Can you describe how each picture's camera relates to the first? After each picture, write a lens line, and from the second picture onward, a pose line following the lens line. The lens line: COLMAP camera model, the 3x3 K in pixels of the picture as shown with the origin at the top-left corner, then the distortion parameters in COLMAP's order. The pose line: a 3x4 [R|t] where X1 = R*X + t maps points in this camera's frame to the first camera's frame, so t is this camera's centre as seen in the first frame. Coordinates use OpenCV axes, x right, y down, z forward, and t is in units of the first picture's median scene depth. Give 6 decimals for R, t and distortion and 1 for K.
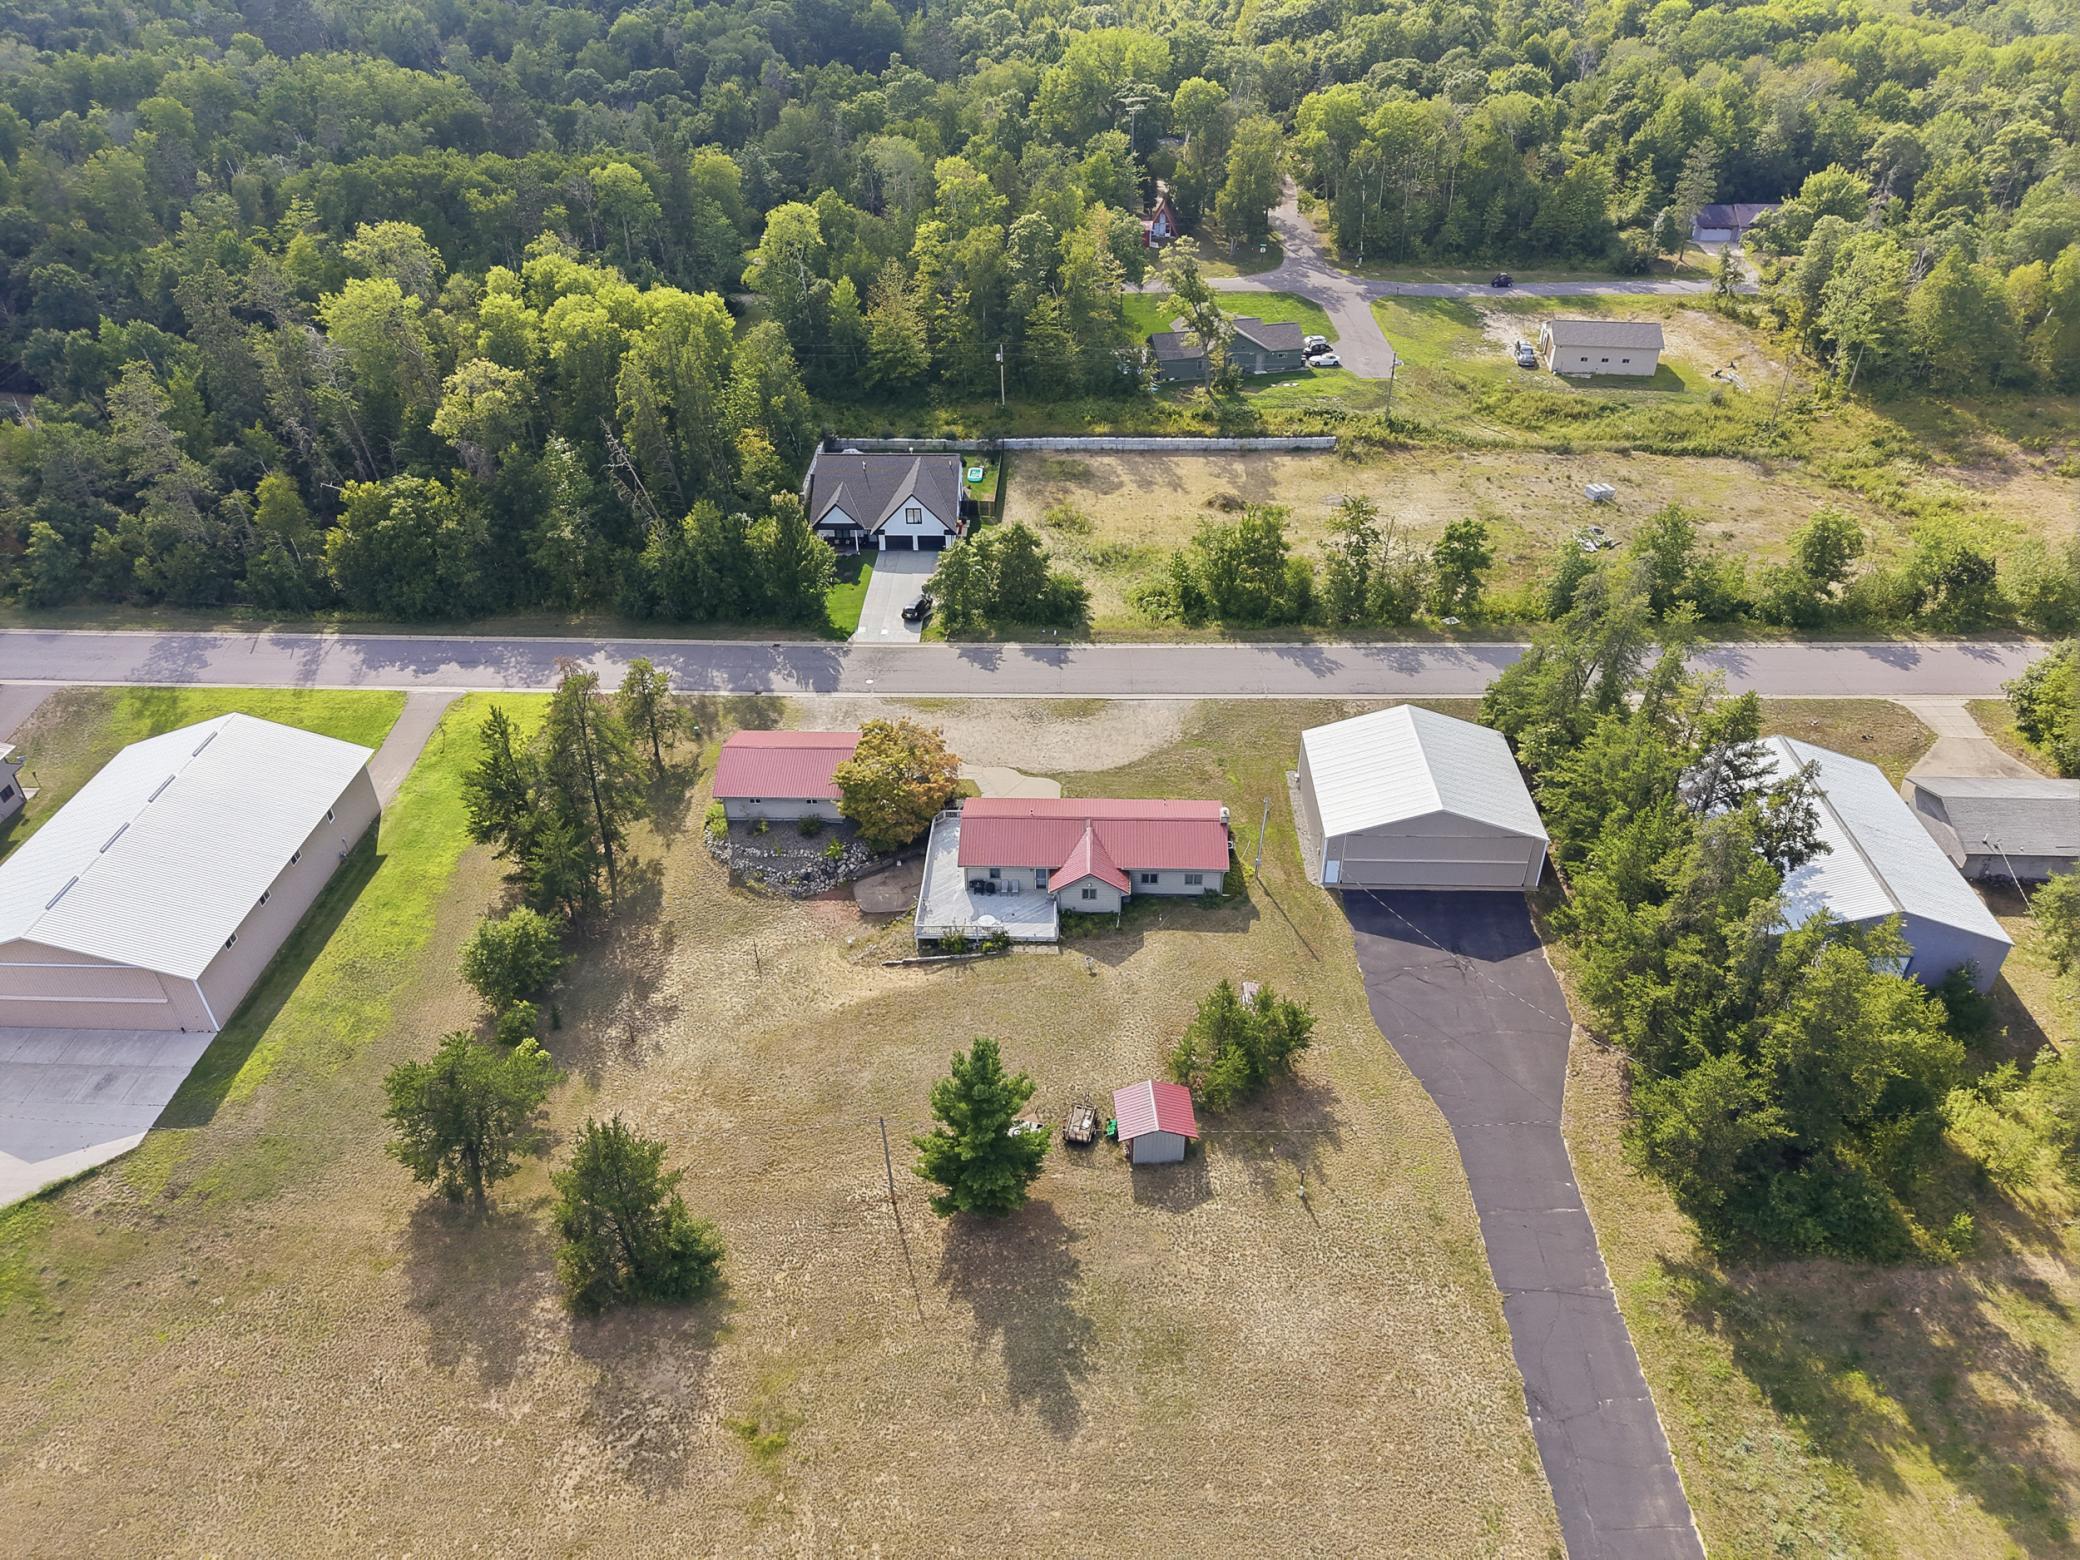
lens RADIAL K [[1377.2, 0, 1073.1], [0, 1377.2, 783.2], [0, 0, 1]] dist [0.007034, -0.006441]
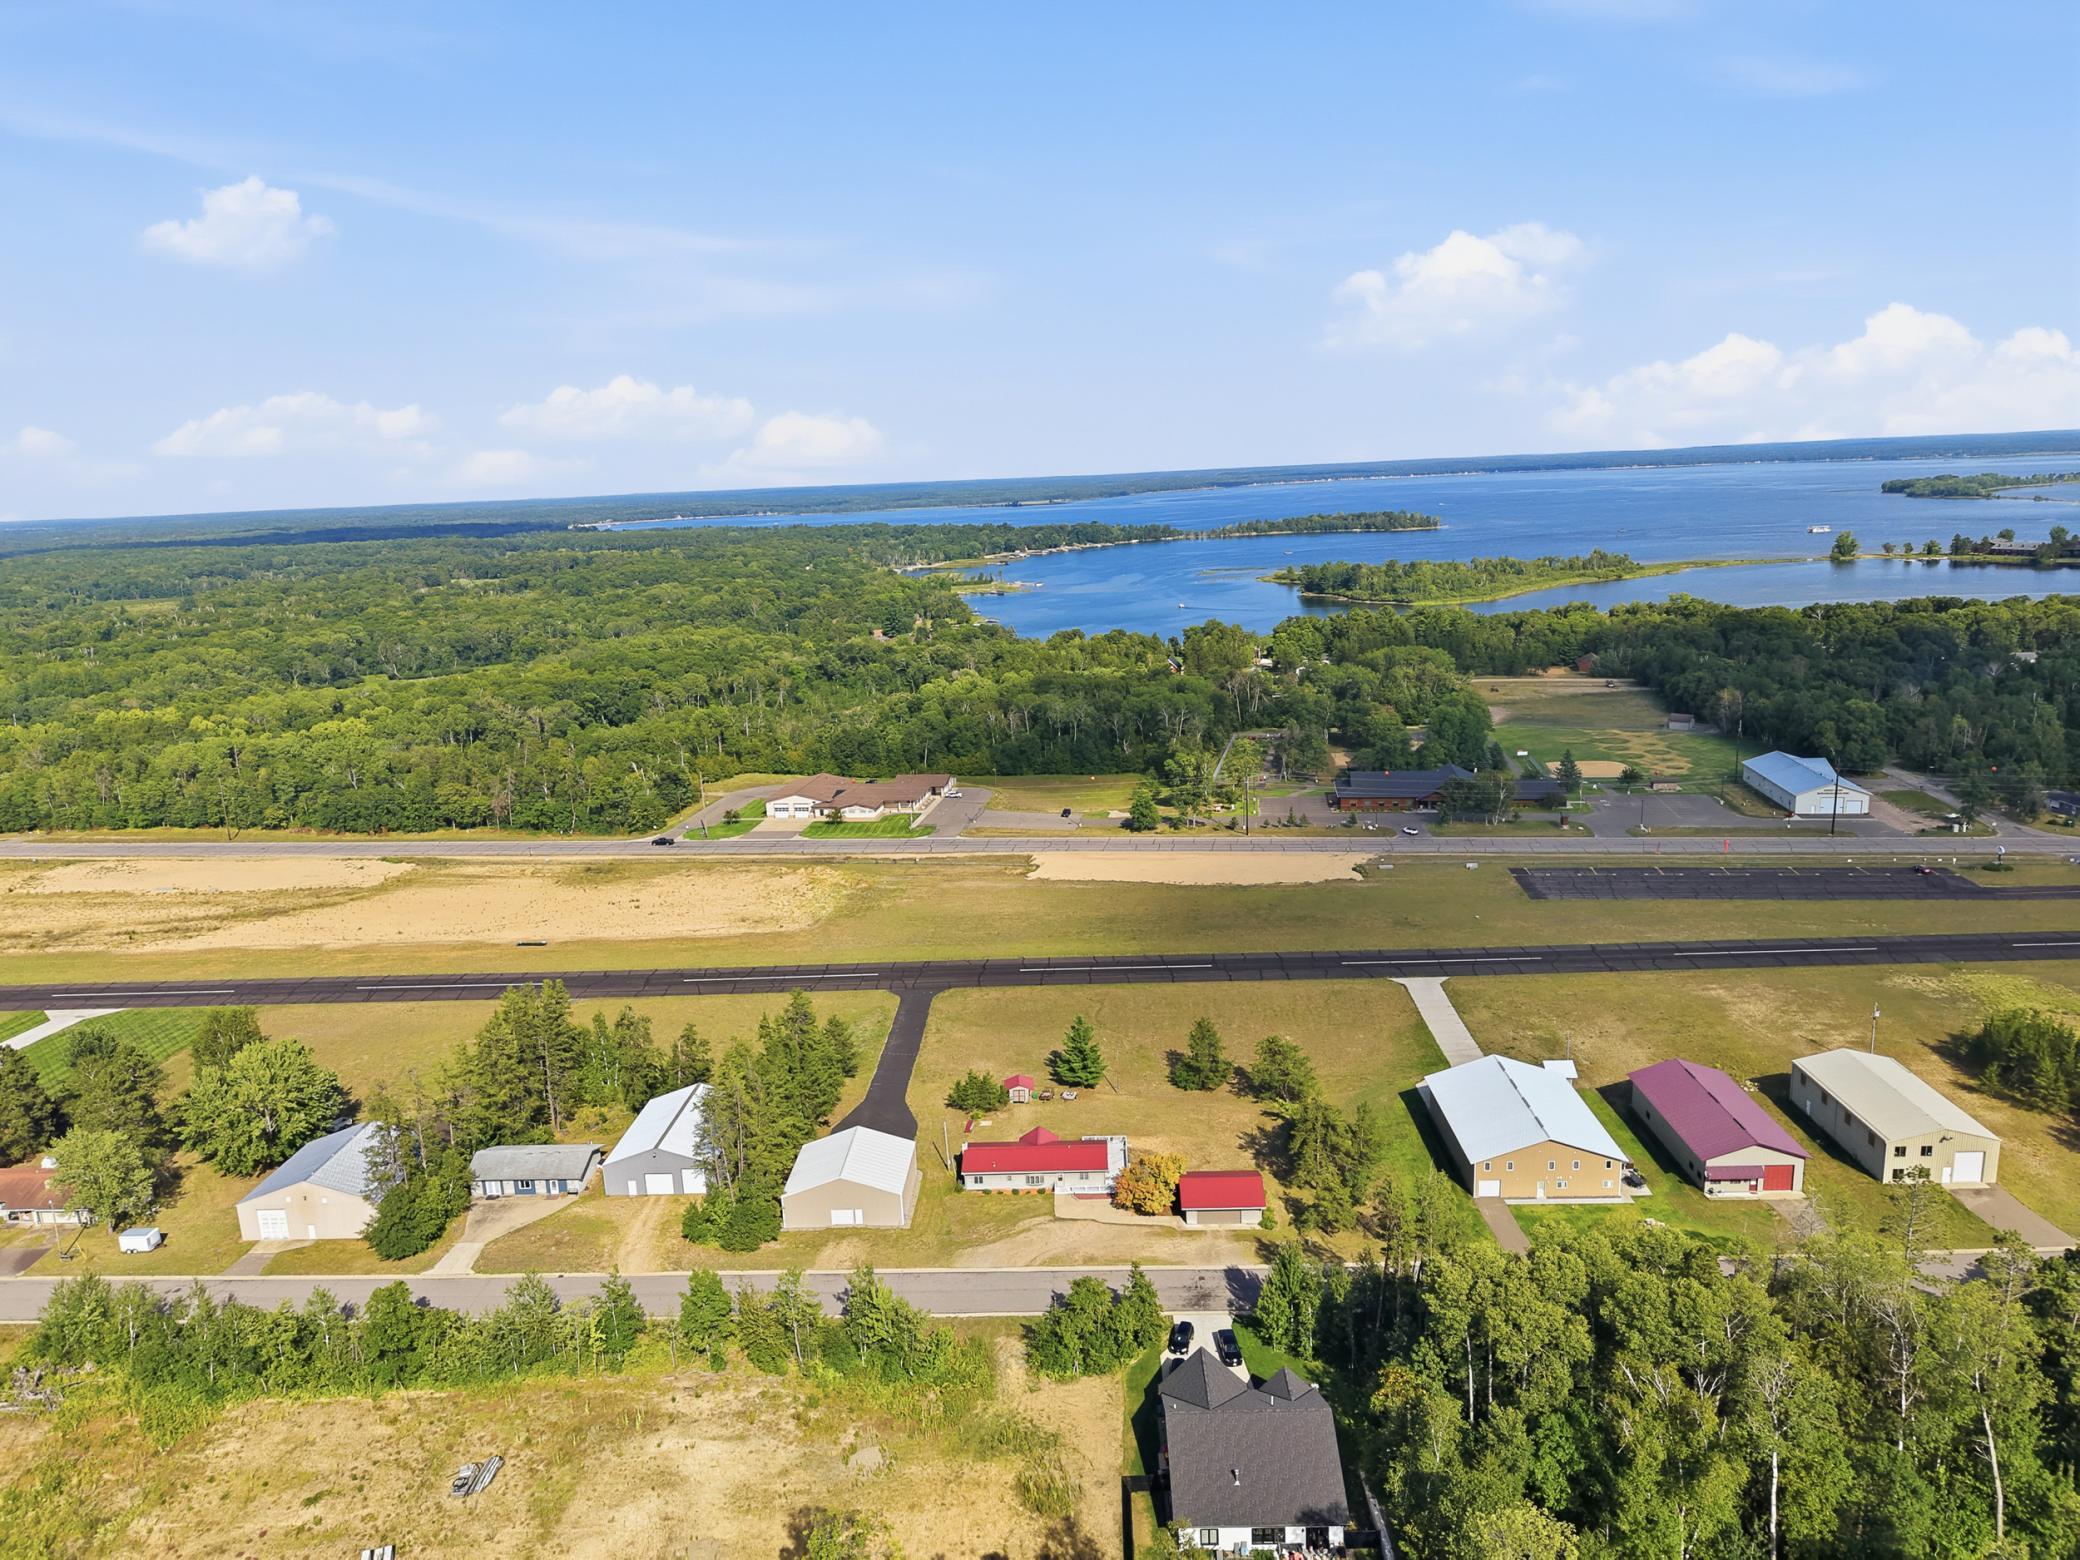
lens RADIAL K [[1401.9, 0, 1040.0], [0, 1401.9, 780.0], [0, 0, 1]] dist [0.067360, -0.078842]
pose [[-0.998298, 0.047058, 0.034437, -0.066536], [0.057143, 0.671760, 0.738562, -1.497524], [0.011622, 0.739273, -0.673306, 1.664642]]
